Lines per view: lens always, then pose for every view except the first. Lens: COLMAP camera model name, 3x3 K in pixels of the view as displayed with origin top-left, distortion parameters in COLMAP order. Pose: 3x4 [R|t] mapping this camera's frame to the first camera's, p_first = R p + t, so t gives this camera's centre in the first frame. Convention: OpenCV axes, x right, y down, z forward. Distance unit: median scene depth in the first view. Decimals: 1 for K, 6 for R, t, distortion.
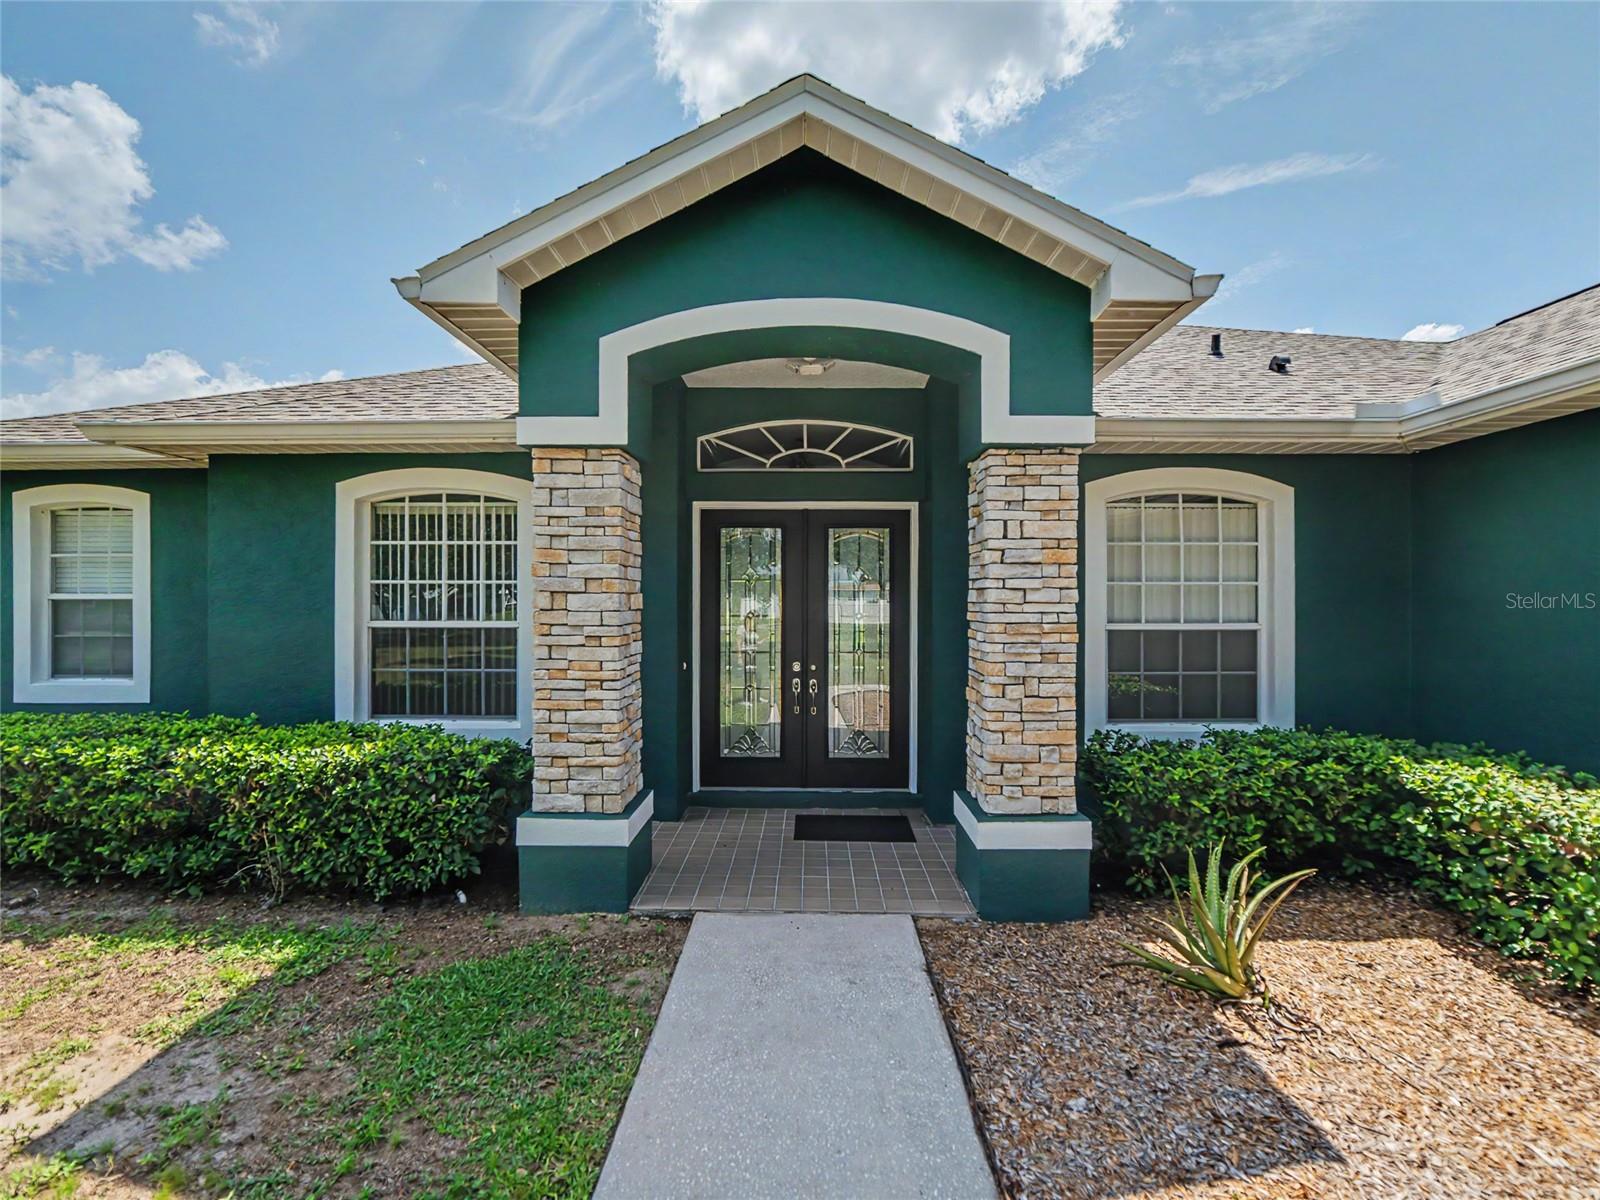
lens RADIAL K [[685.9, 0, 800.0], [0, 685.9, 600.0], [0, 0, 1]] dist [-0.019948, -0.000019]
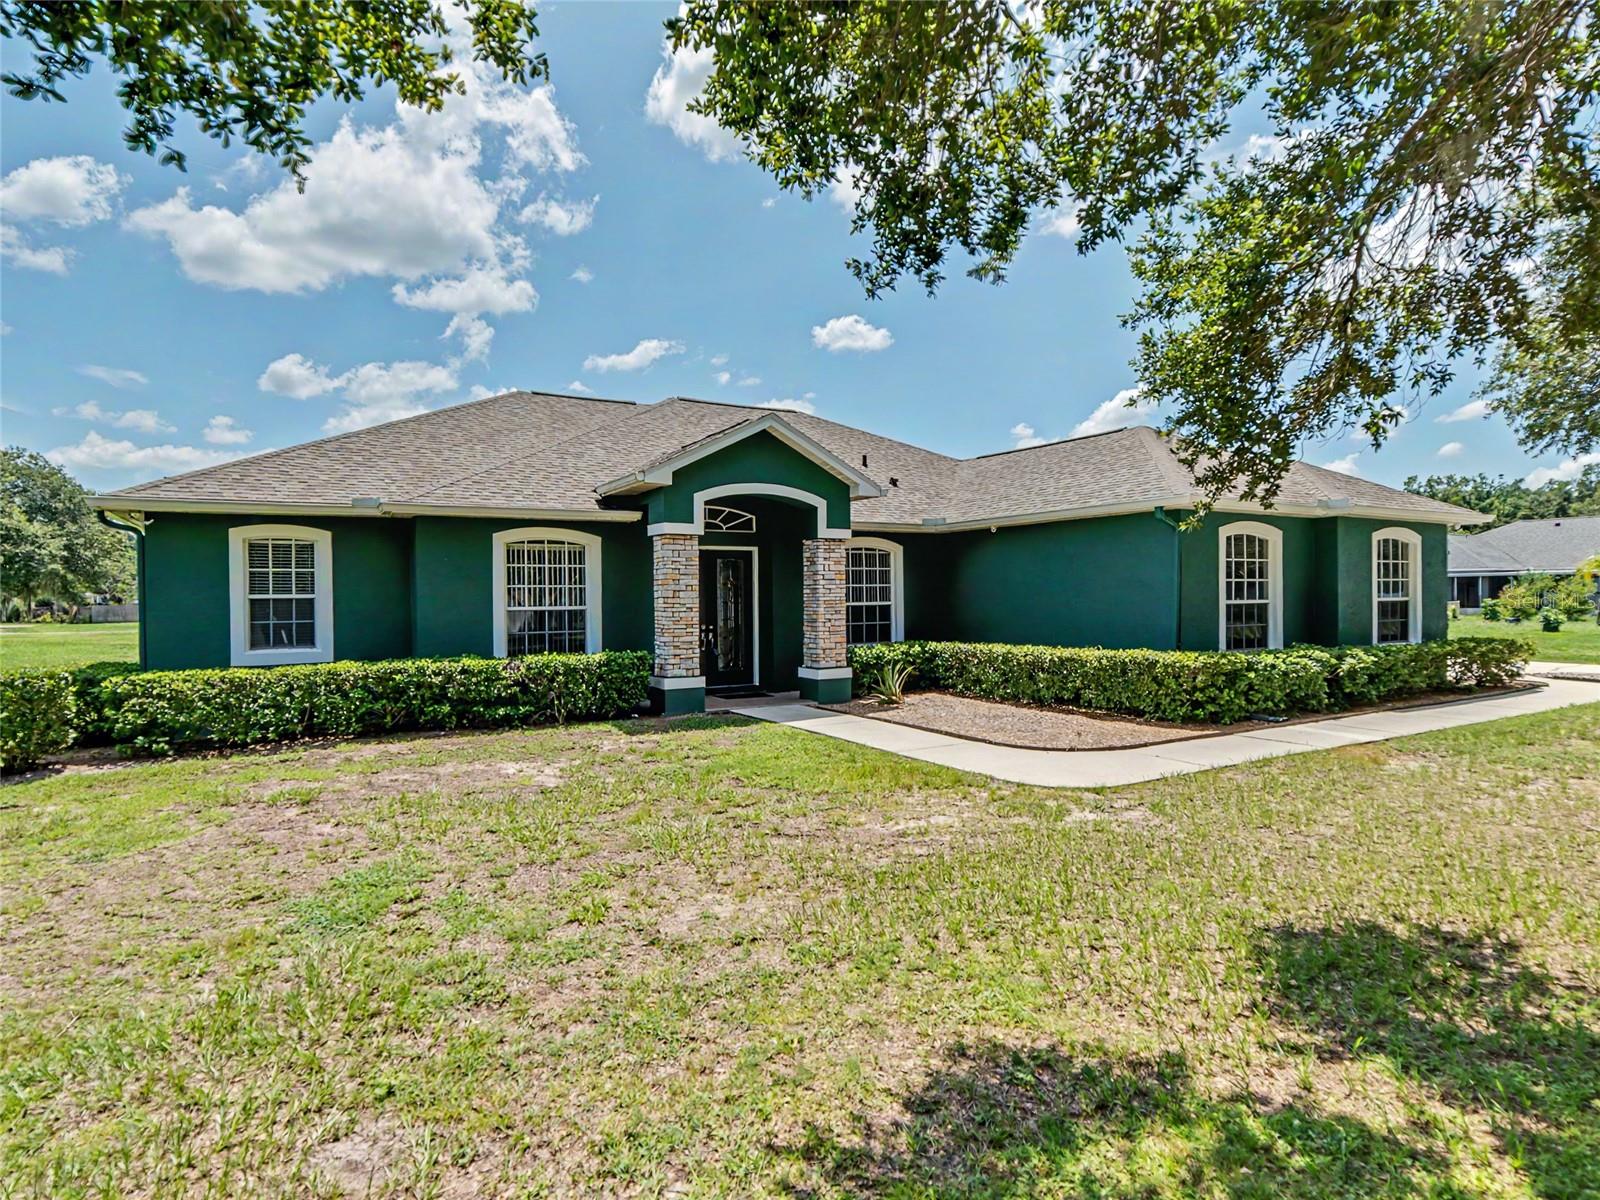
lens RADIAL K [[717.2, 0, 801.7], [0, 717.2, 593.3], [0, 0, 1]] dist [-0.011694, 0.000172]
pose [[0.869149, -0.008050, 0.494486, -1.261550], [0.011143, 0.999932, -0.003306, 0.012259], [-0.494426, 0.008383, 0.869180, -1.551051]]
